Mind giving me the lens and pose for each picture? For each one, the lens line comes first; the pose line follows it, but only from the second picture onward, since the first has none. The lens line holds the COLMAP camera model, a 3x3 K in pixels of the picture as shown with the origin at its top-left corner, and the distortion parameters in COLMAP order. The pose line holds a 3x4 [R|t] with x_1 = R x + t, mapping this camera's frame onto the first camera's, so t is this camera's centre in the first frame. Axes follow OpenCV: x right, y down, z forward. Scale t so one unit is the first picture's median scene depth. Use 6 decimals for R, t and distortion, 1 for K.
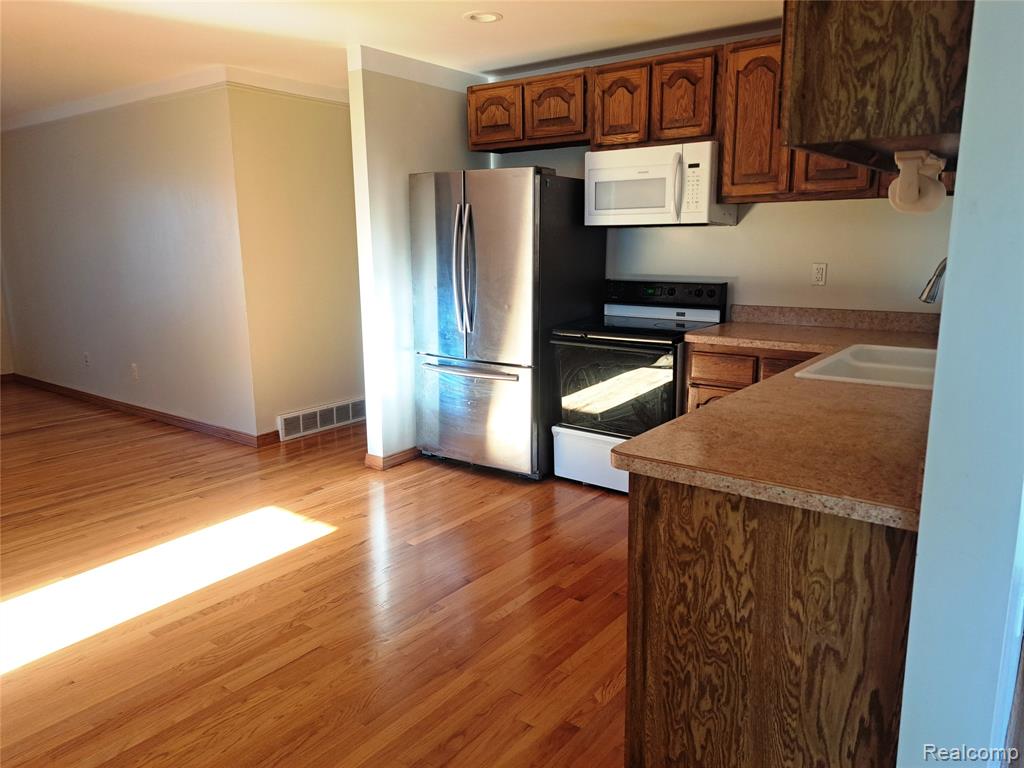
lens RADIAL K [[738.5, 0, 519.2], [0, 738.5, 380.2], [0, 0, 1]] dist [0.081178, -0.068452]
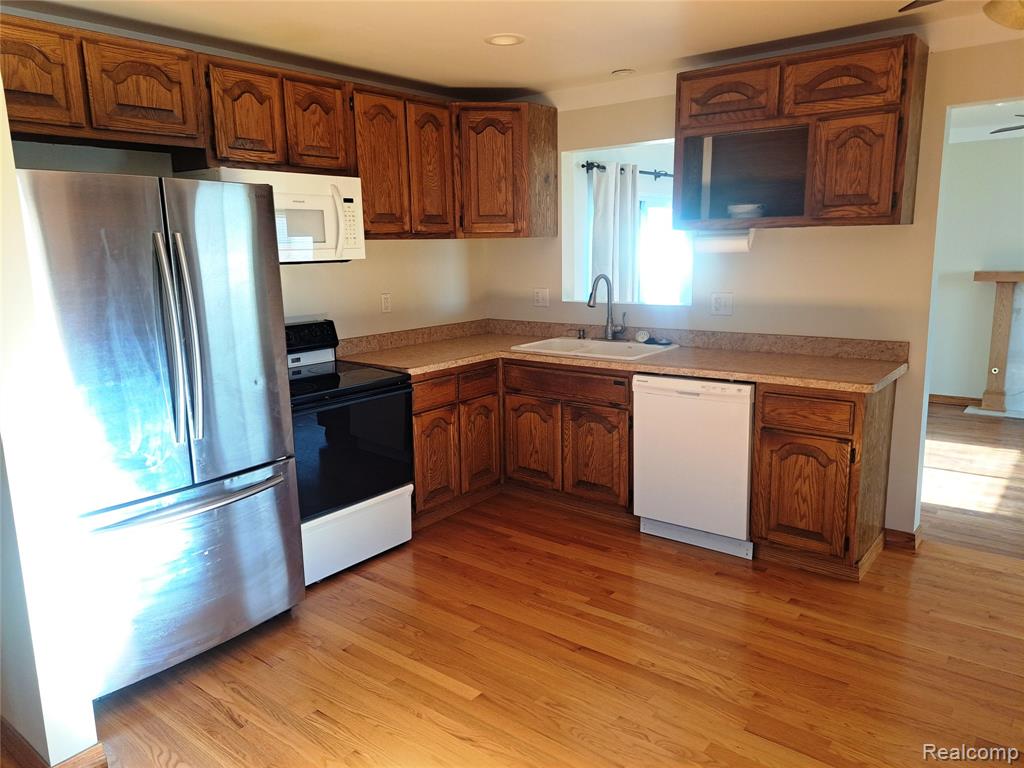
lens RADIAL K [[738.5, 0, 520.1], [0, 738.5, 383.3], [0, 0, 1]] dist [0.081178, -0.068452]
pose [[0.013710, -0.182230, 0.983160, -0.720624], [0.215841, 0.960611, 0.175041, -0.174215], [-0.976332, 0.209807, 0.052503, 0.752198]]
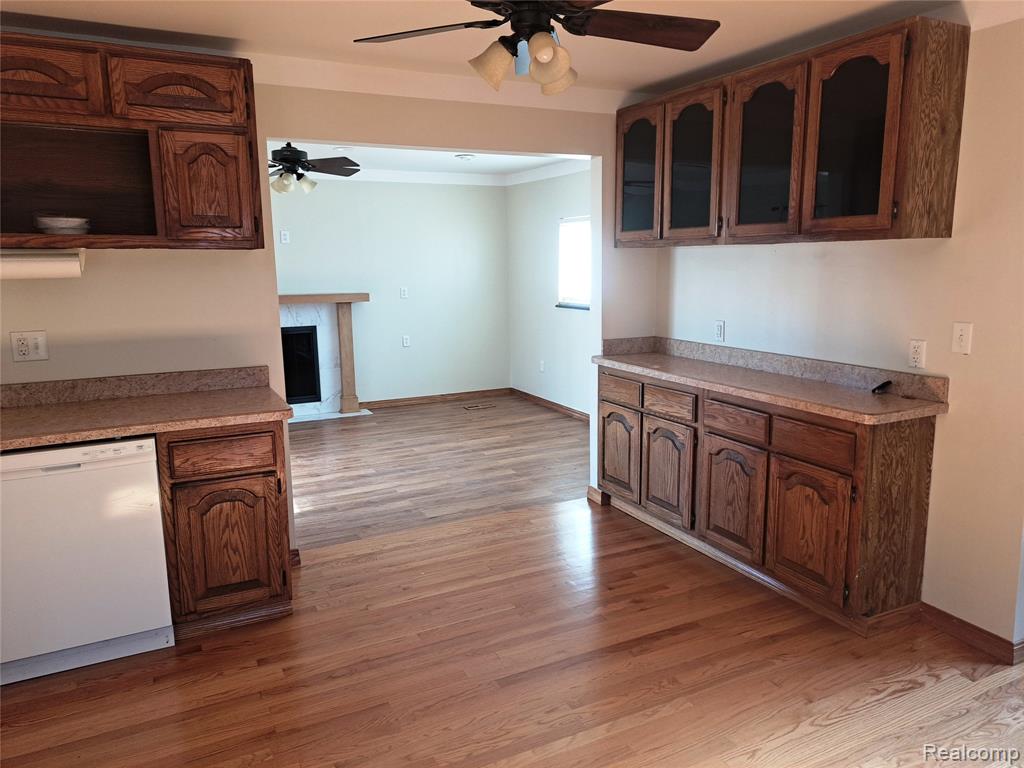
lens RADIAL K [[738.5, 0, 520.3], [0, 738.5, 381.4], [0, 0, 1]] dist [0.081178, -0.068452]
pose [[-0.898939, -0.056614, 0.434401, -0.491031], [0.102473, 0.936928, 0.334162, -0.216063], [-0.425920, 0.344906, -0.836440, 0.965254]]
